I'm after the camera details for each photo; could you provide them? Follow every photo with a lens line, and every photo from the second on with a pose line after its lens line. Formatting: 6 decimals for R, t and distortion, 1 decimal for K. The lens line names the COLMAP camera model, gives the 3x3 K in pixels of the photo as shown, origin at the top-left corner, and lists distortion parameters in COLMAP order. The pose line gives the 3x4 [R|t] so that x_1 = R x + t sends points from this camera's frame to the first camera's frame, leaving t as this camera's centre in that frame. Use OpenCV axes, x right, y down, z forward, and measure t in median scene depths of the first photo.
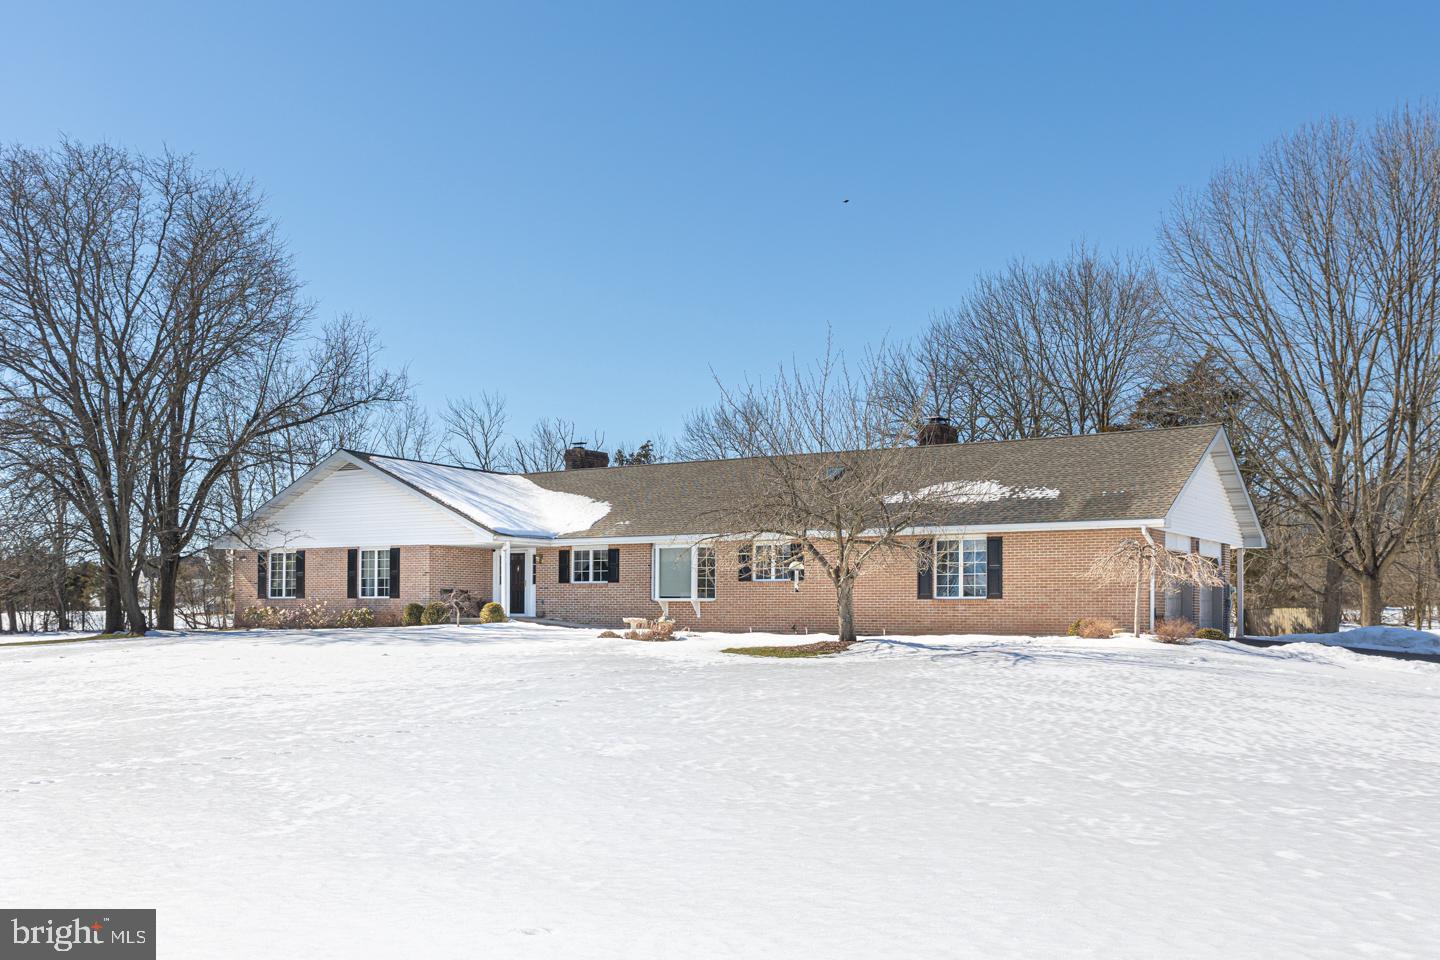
lens RADIAL K [[1429.1, 0, 716.7], [0, 1429.1, 485.3], [0, 0, 1]] dist [-0.025797, 0.000000]
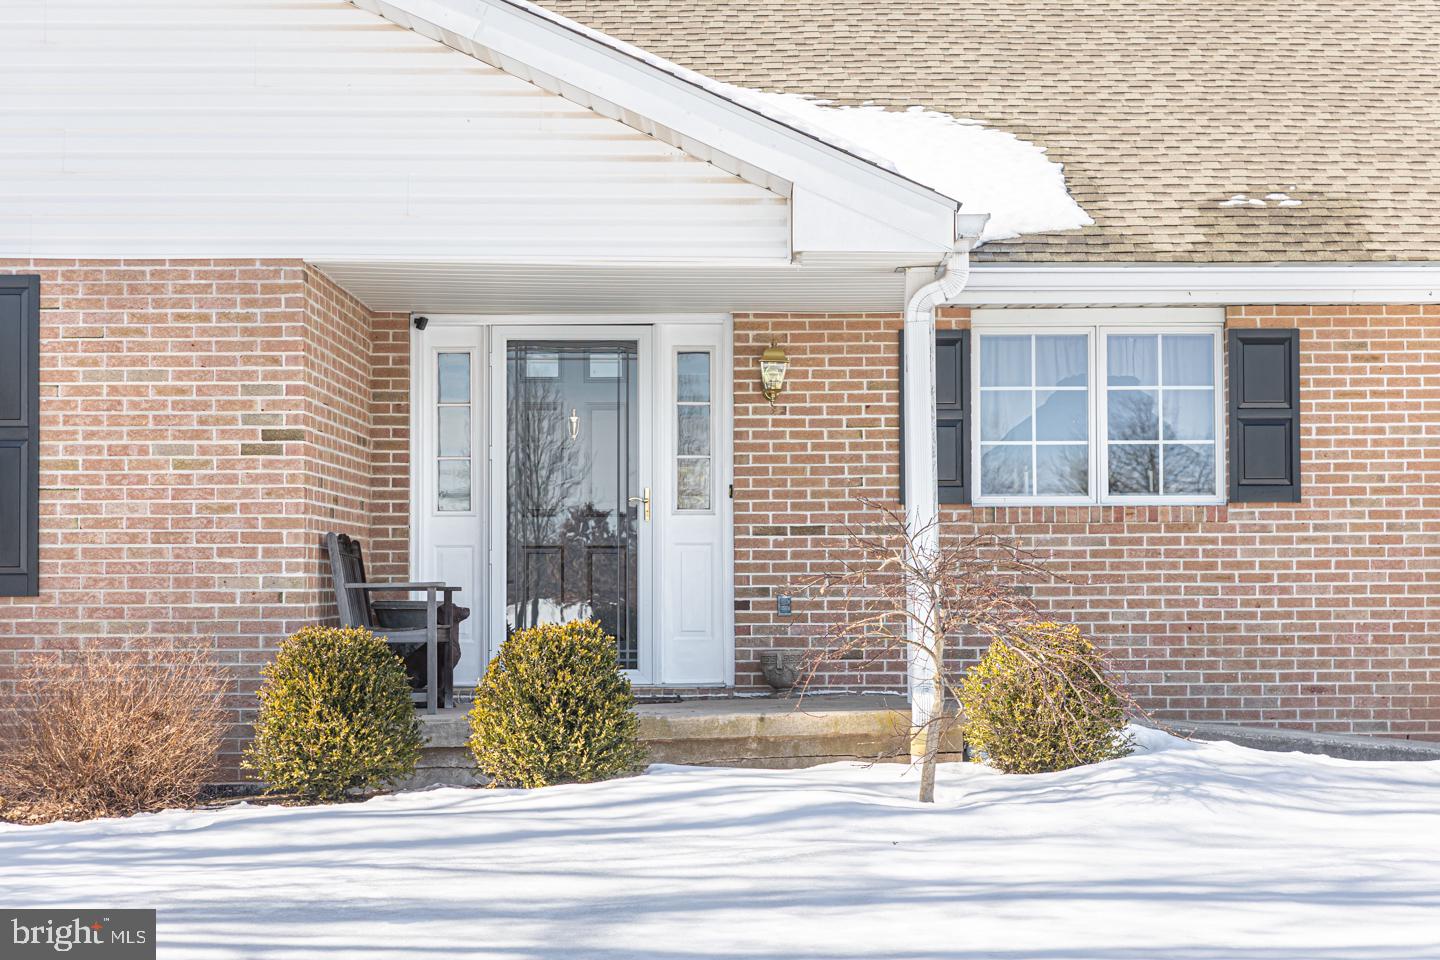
lens RADIAL K [[2749.0, 0, 719.8], [0, 2749.0, 482.4], [0, 0, 1]] dist [-0.118824, 0.000000]
pose [[0.820728, 0.008889, 0.571250, -0.335236], [-0.043095, 0.997994, 0.046386, 0.049935], [-0.569692, -0.062688, 0.819464, 0.717991]]
